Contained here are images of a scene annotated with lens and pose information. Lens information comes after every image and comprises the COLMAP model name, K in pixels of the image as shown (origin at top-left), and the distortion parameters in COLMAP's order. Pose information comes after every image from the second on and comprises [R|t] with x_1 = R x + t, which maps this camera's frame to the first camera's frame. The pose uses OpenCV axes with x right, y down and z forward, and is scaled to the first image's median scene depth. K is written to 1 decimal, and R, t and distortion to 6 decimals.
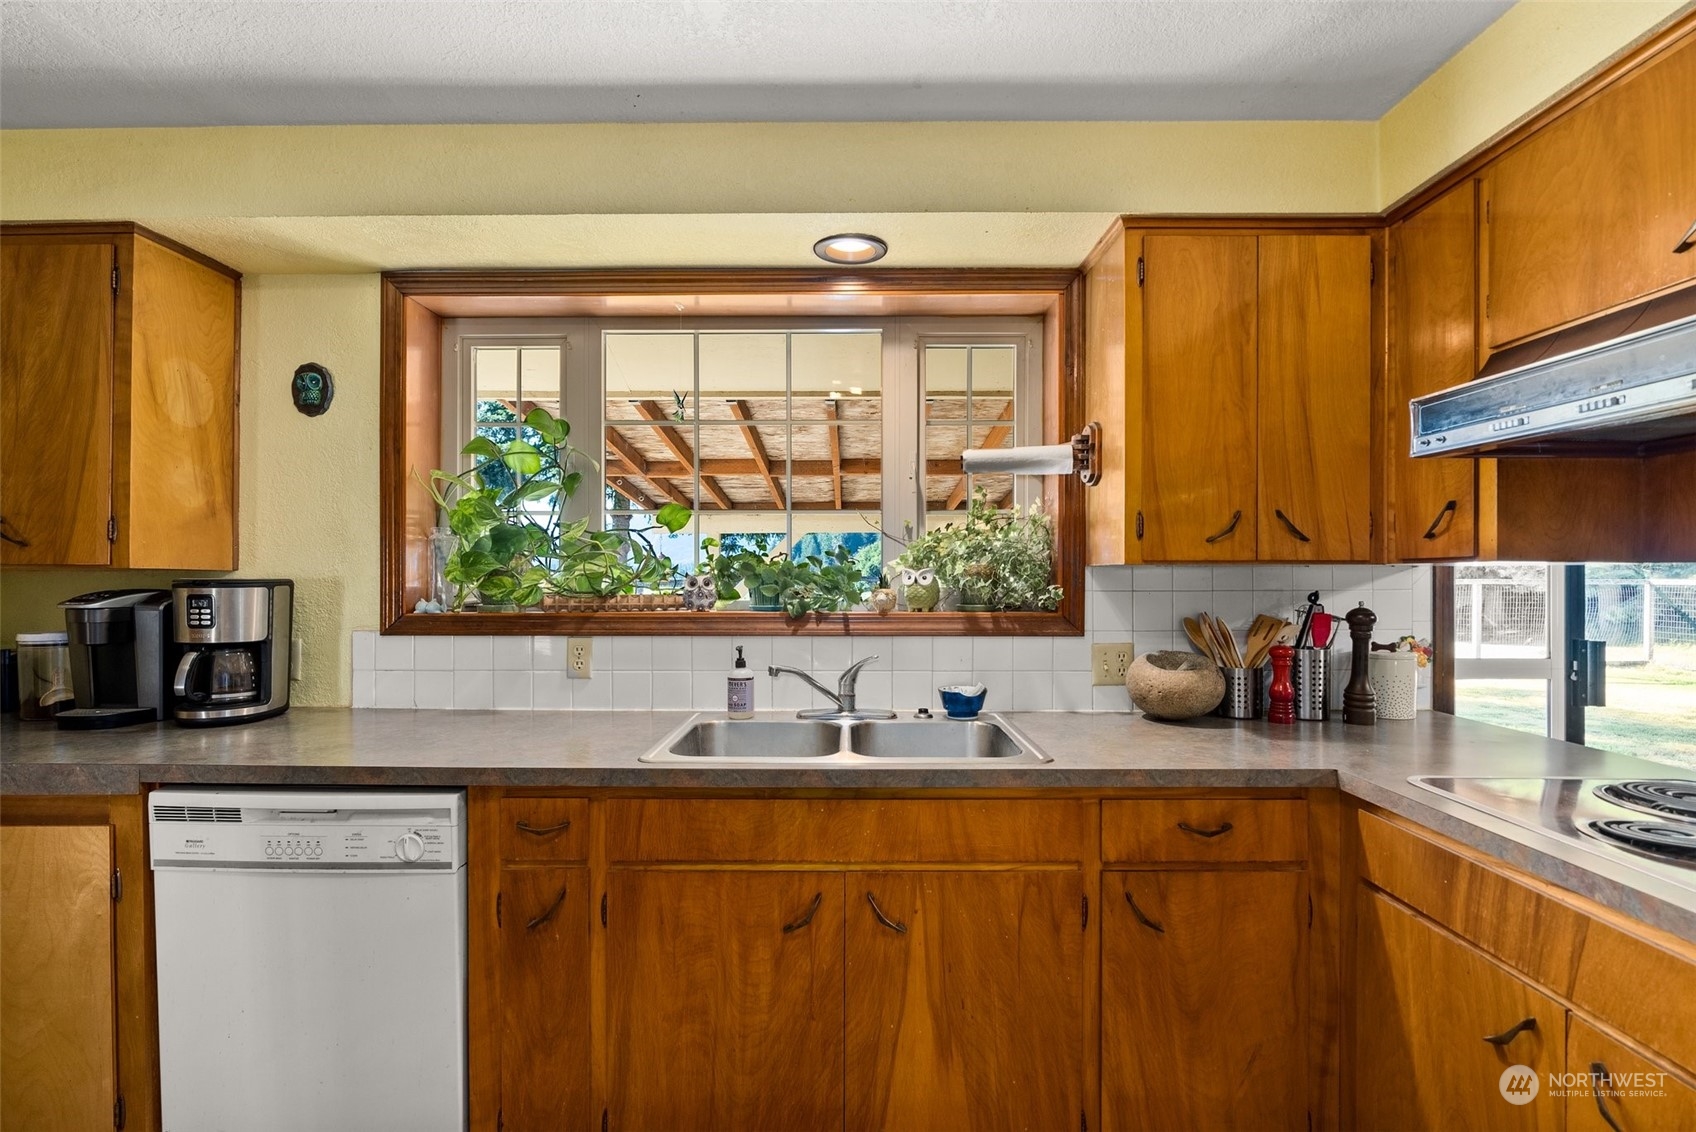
lens RADIAL K [[774.8, 0, 843.7], [0, 774.8, 576.1], [0, 0, 1]] dist [-0.002750, -0.000280]
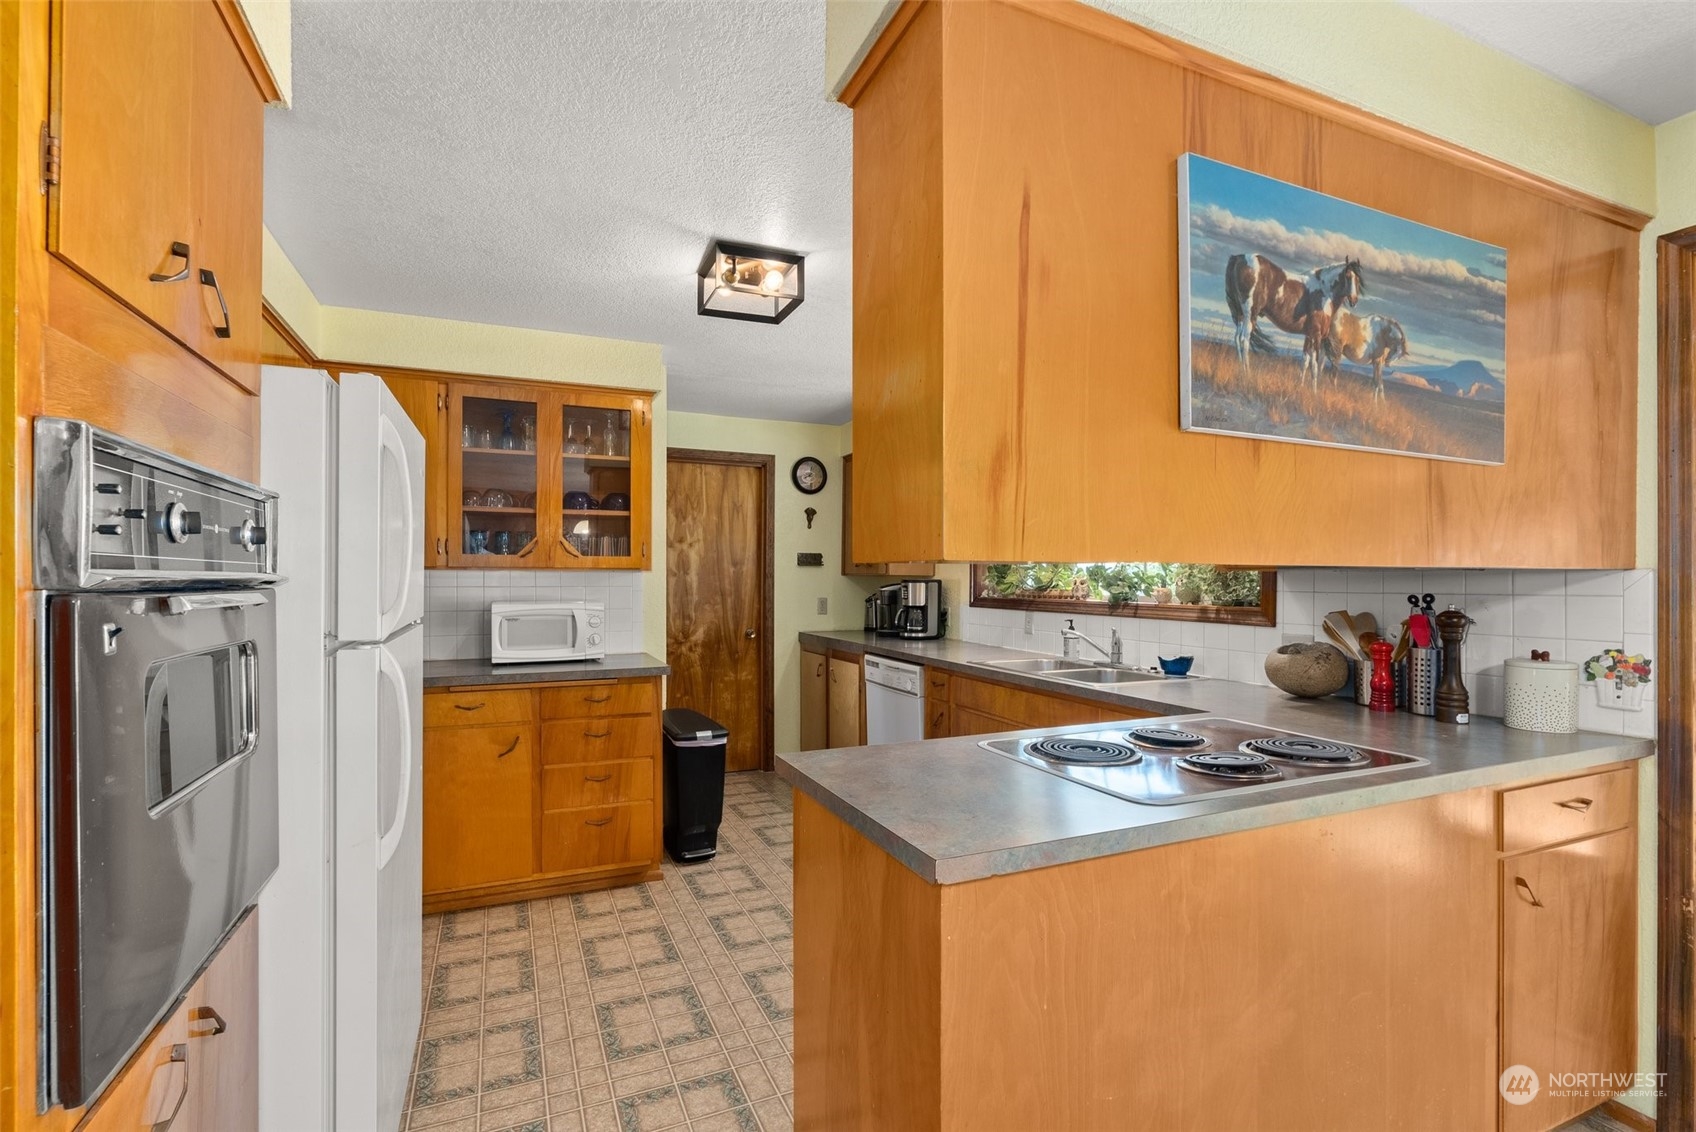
lens RADIAL K [[774.8, 0, 843.7], [0, 774.8, 576.1], [0, 0, 1]] dist [-0.002750, -0.000280]
pose [[0.403061, -0.000262, -0.915173, 1.305966], [-0.004649, 0.999986, -0.002334, 0.000514], [0.915161, 0.005196, 0.403054, -0.170506]]
